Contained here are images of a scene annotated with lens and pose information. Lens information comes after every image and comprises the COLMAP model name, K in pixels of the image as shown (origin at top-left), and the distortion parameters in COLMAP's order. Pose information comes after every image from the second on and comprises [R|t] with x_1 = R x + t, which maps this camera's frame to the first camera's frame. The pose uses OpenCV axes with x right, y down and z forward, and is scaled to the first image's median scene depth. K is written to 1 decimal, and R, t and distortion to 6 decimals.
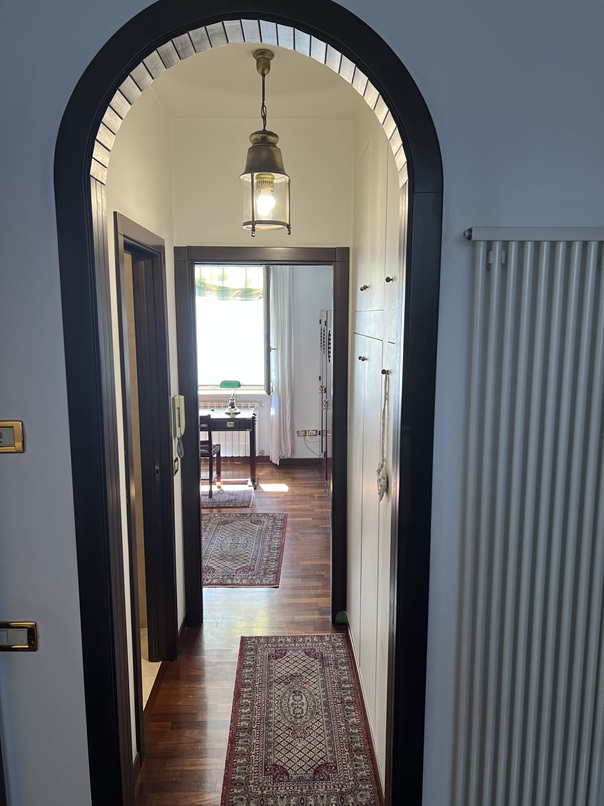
lens RADIAL K [[609.0, 0, 304.3], [0, 609.0, 400.6], [0, 0, 1]] dist [0.058976, -0.059957]
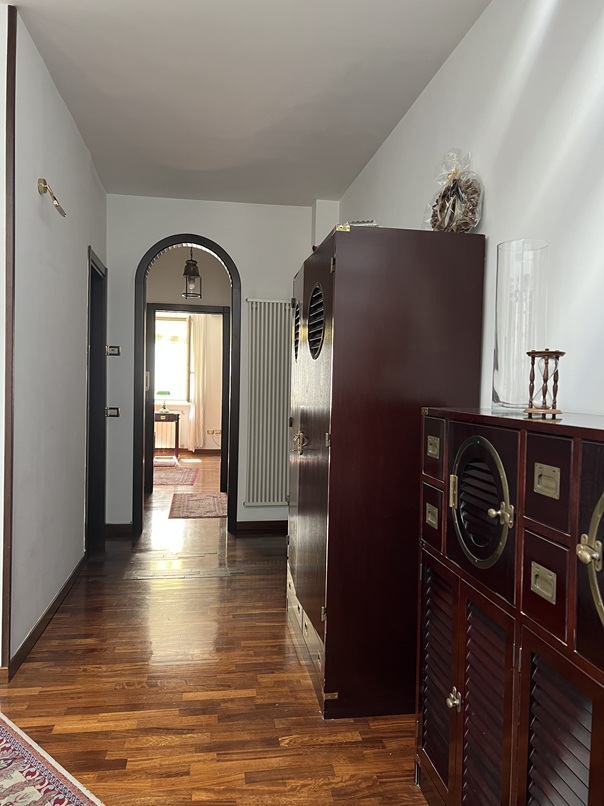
lens RADIAL K [[609.0, 0, 305.9], [0, 609.0, 403.6], [0, 0, 1]] dist [0.058976, -0.059957]
pose [[0.990702, 0.017179, 0.134964, 0.027710], [-0.002968, 0.994490, -0.104794, 0.162102], [-0.136021, 0.103419, 0.985293, -0.574956]]
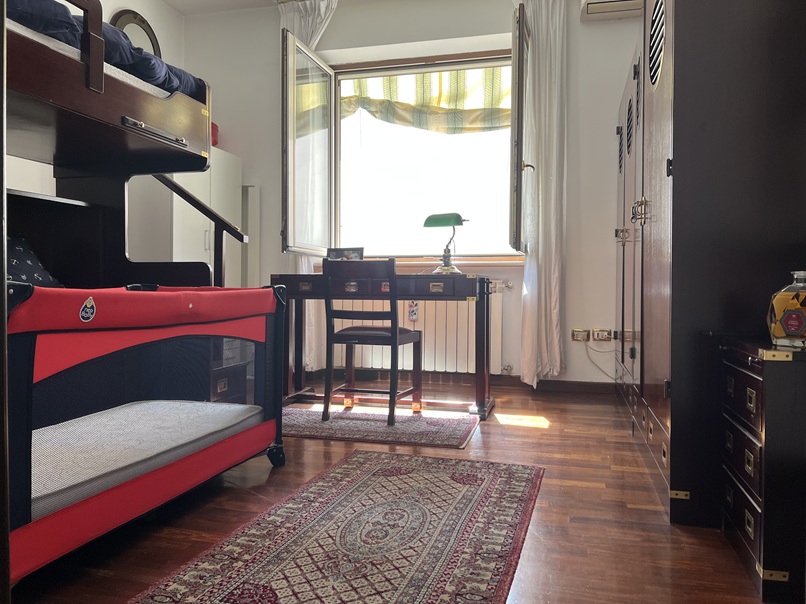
lens RADIAL K [[609.0, 0, 394.9], [0, 609.0, 301.9], [0, 0, 1]] dist [0.058976, -0.059957]
pose [[0.954704, 0.011810, -0.297324, -0.000768], [-0.047485, 0.992454, -0.113052, 0.109734], [0.293745, 0.122049, 0.948060, 0.489822]]
